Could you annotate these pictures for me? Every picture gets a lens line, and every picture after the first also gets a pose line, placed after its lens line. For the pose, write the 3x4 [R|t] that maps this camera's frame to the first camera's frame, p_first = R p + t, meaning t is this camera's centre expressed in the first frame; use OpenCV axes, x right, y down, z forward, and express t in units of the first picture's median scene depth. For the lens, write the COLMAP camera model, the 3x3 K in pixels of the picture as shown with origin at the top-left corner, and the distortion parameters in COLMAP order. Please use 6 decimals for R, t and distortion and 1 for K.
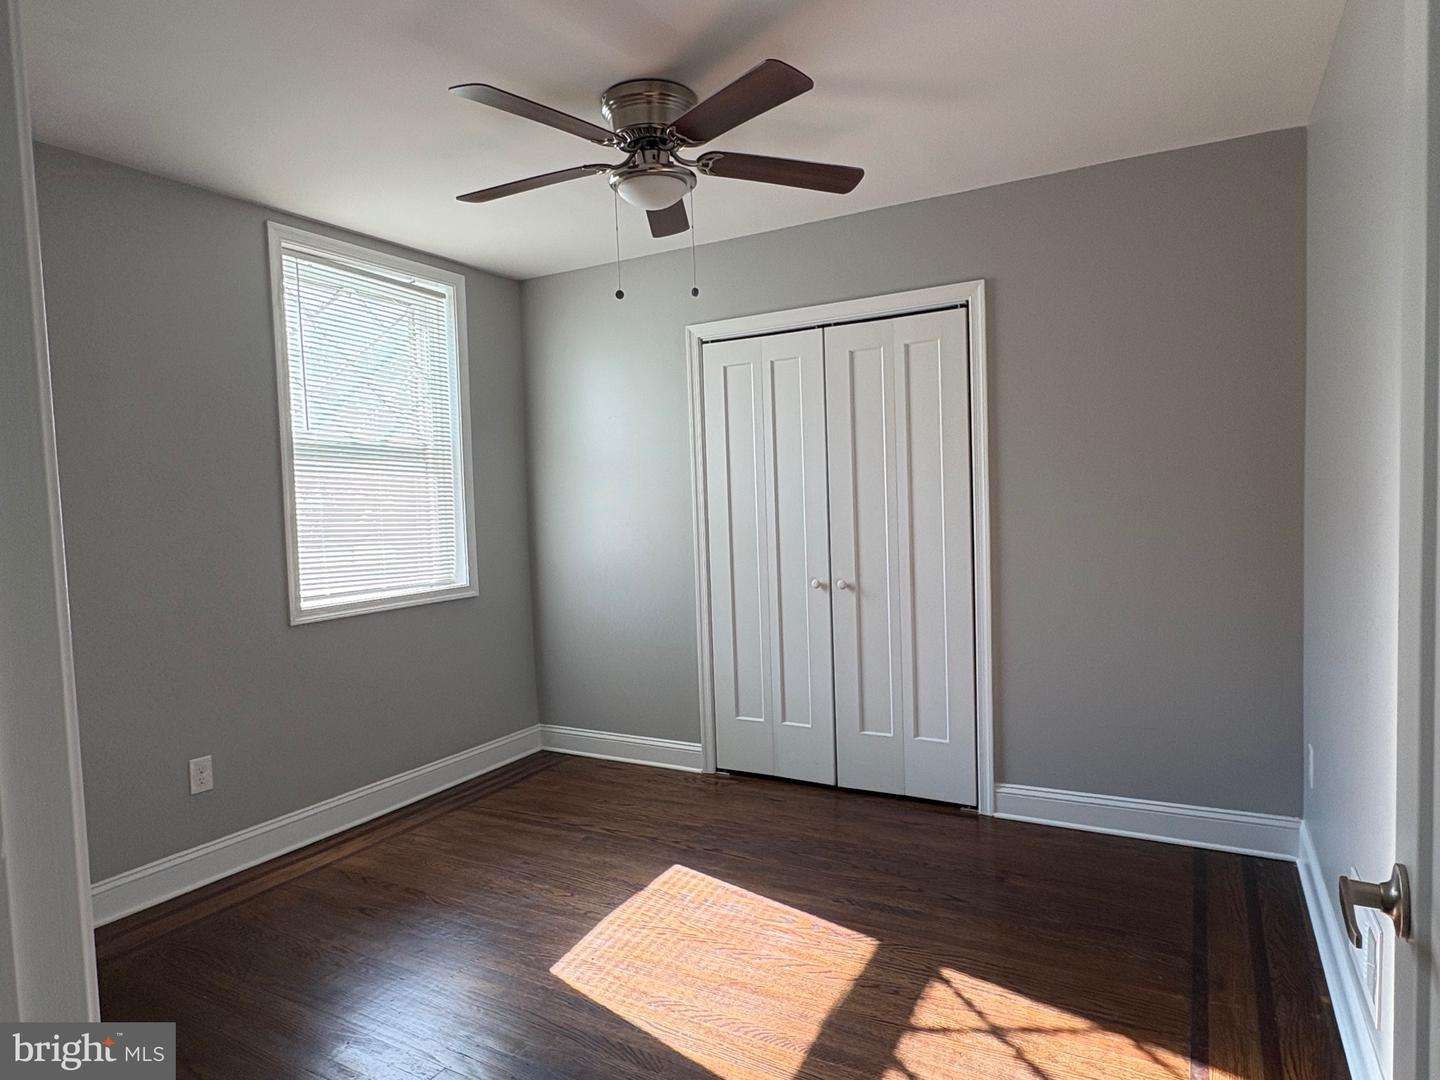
lens RADIAL K [[854.3, 0, 717.5], [0, 854.3, 548.2], [0, 0, 1]] dist [-0.007155, 0.002826]
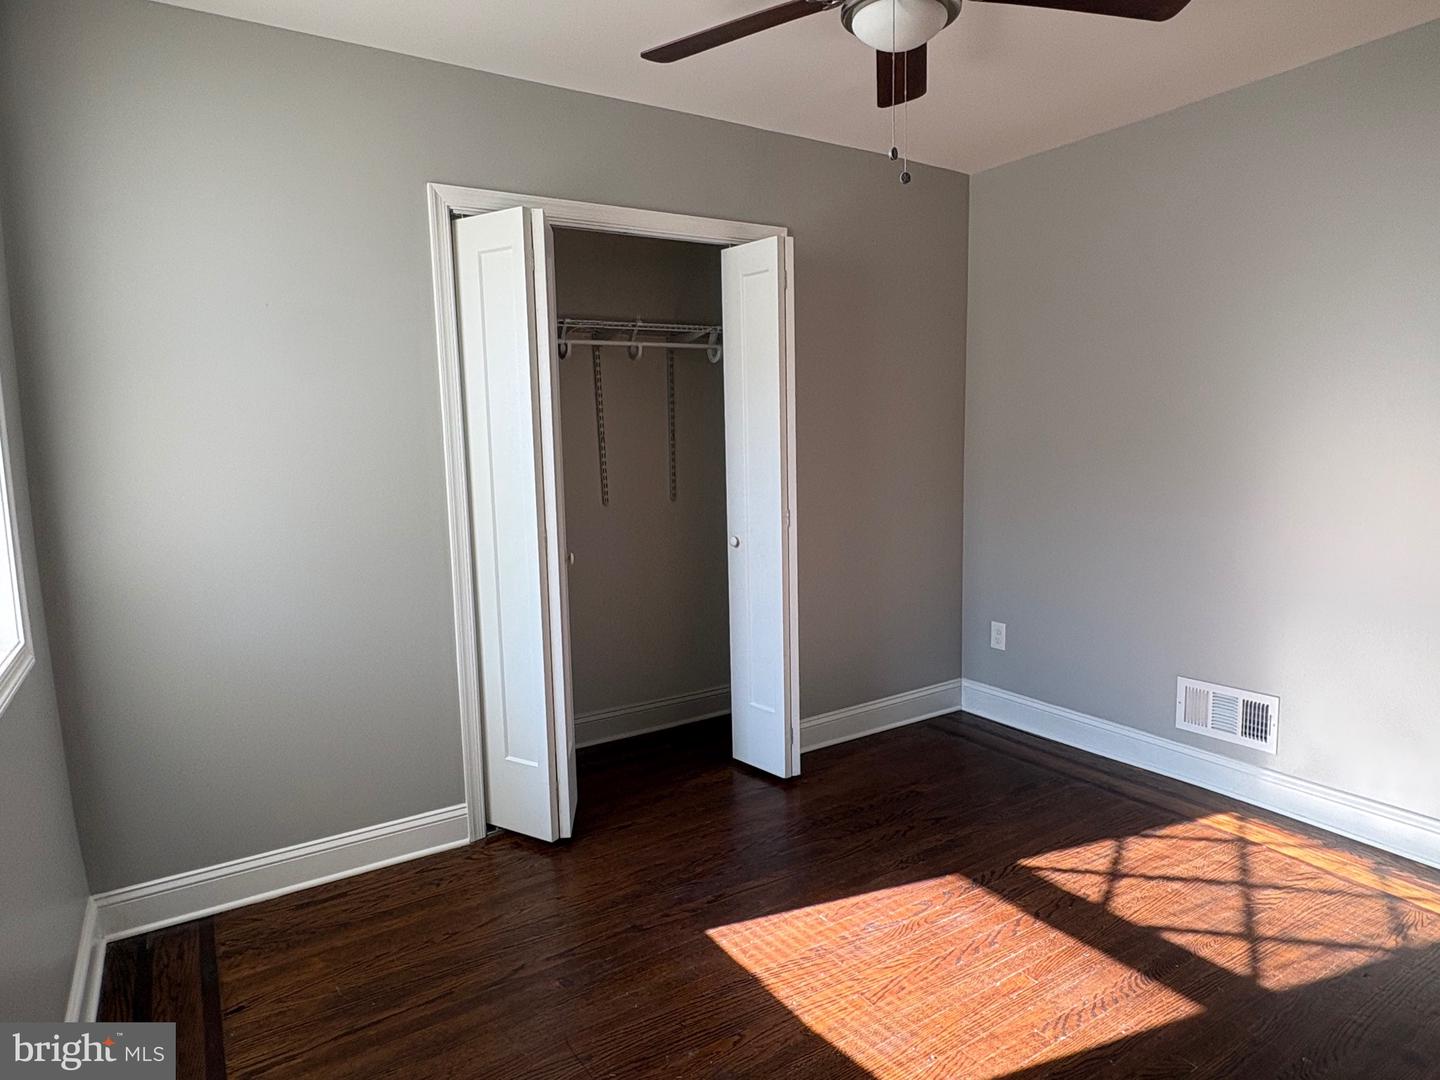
lens RADIAL K [[854.3, 0, 722.2], [0, 854.3, 545.9], [0, 0, 1]] dist [-0.007155, 0.002826]
pose [[0.469930, -0.091625, 0.877936, -0.668324], [0.060031, 0.995613, 0.071774, -0.022079], [-0.880660, 0.018975, 0.473368, 0.630852]]
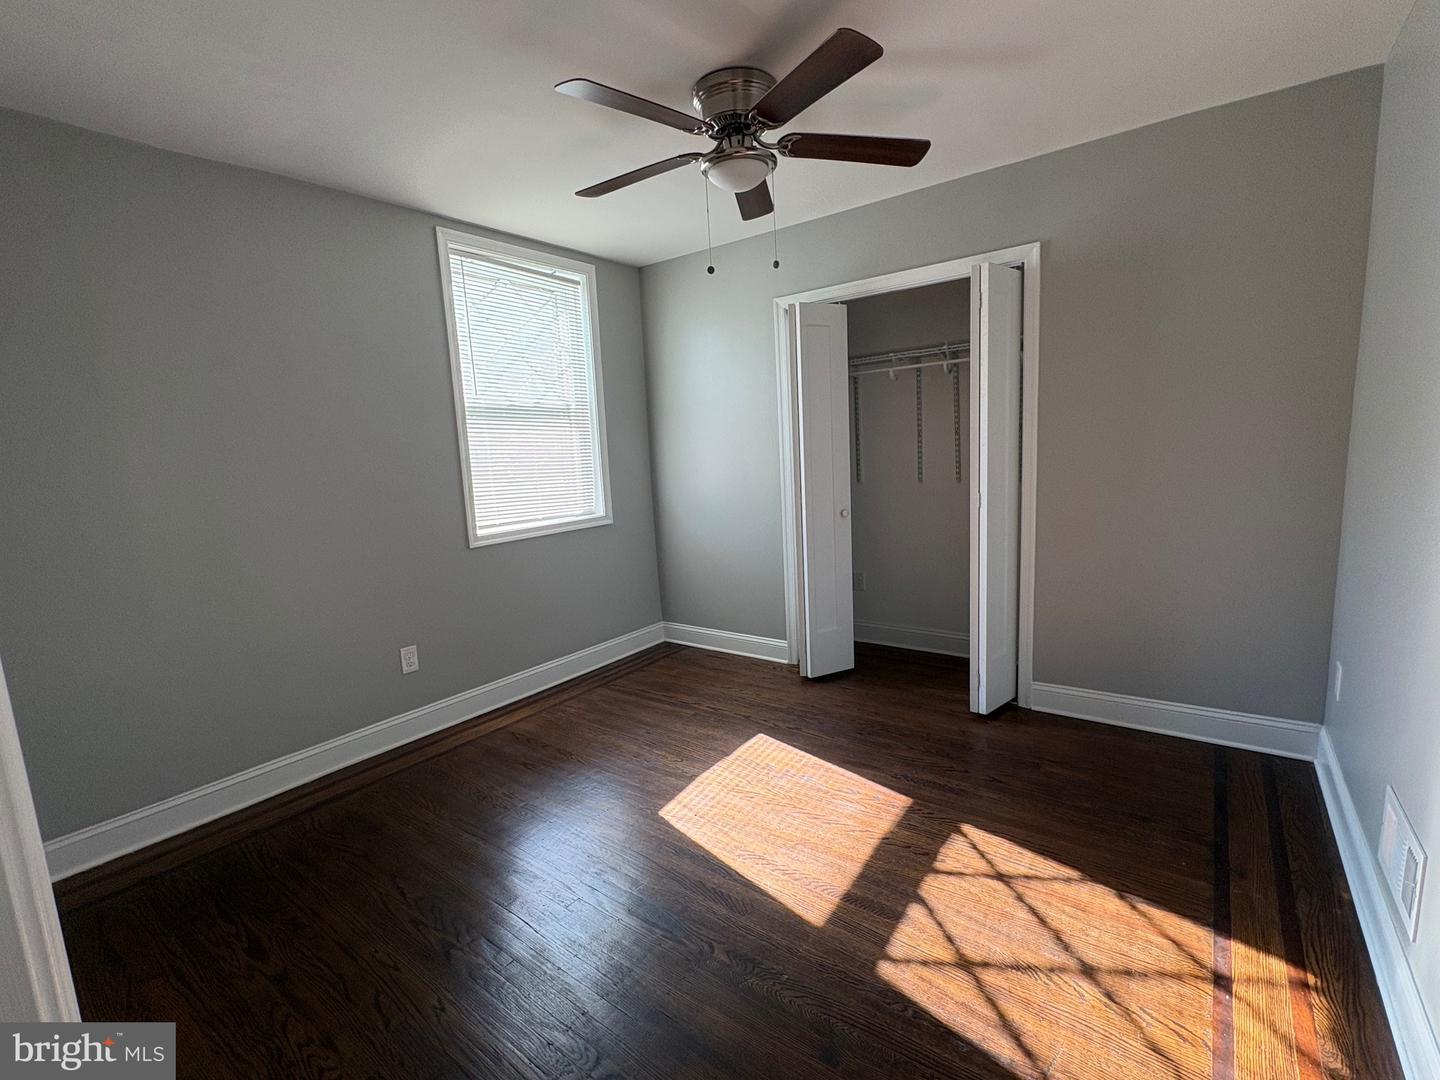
lens RADIAL K [[652.1, 0, 720.4], [0, 652.1, 545.7], [0, 0, 1]] dist [-0.001655, 0.000568]
pose [[0.991451, 0.003026, -0.130441, 0.011573], [0.009898, 0.995106, 0.098314, -0.008282], [0.130100, -0.098765, 0.986570, 0.067964]]
